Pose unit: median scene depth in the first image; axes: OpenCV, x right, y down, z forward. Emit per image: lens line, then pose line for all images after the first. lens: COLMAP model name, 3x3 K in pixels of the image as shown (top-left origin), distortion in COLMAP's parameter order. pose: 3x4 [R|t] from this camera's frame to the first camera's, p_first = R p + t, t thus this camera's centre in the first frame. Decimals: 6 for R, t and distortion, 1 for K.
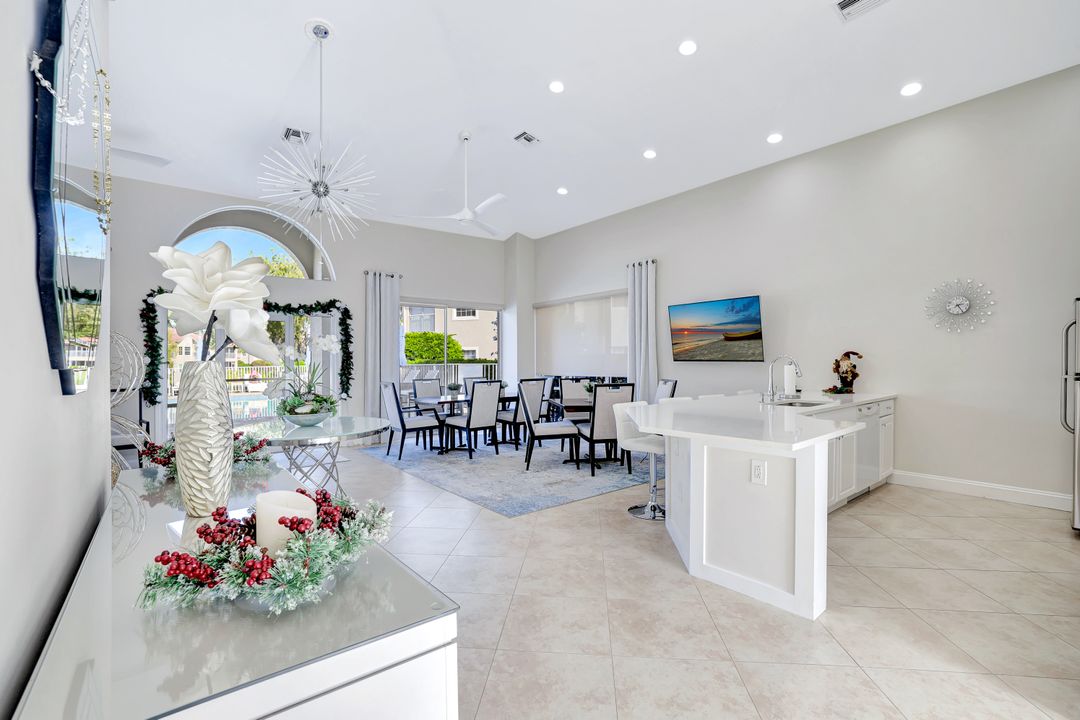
lens RADIAL K [[479.1, 0, 543.0], [0, 479.1, 361.4], [0, 0, 1]] dist [-0.032098, 0.019209]
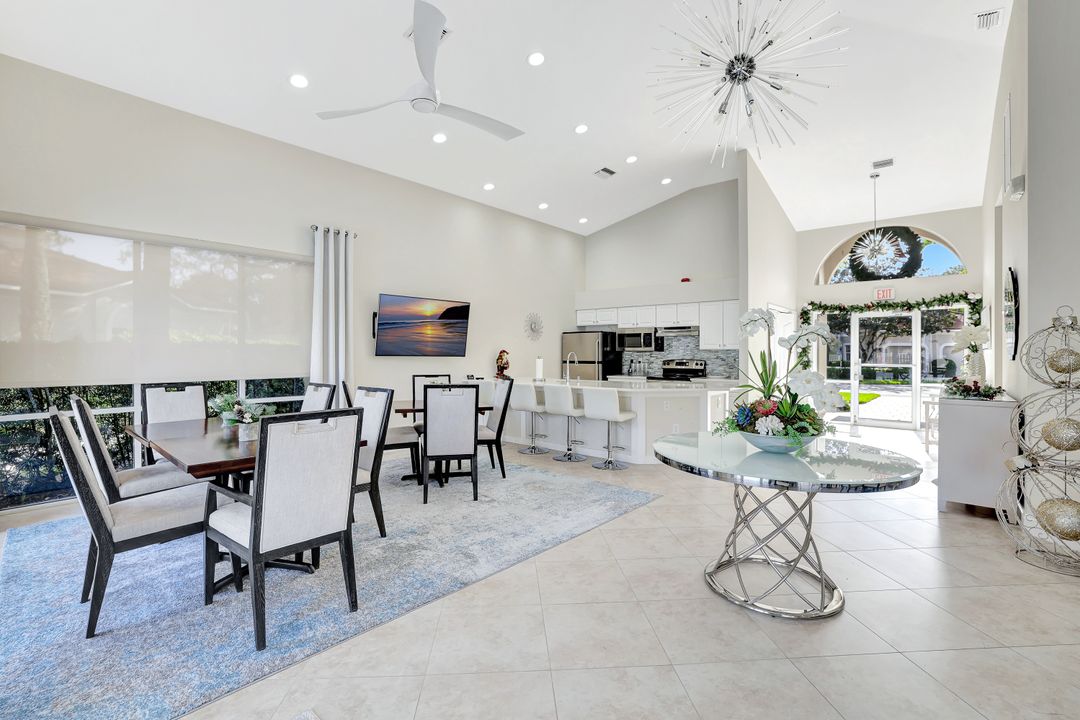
lens RADIAL K [[471.8, 0, 536.4], [0, 471.8, 351.0], [0, 0, 1]] dist [-0.051189, 0.022466]
pose [[-0.152807, 0.000629, 0.988256, -0.808326], [-0.013191, 0.999909, -0.002676, -0.011509], [-0.988168, -0.013445, -0.152785, 1.043696]]
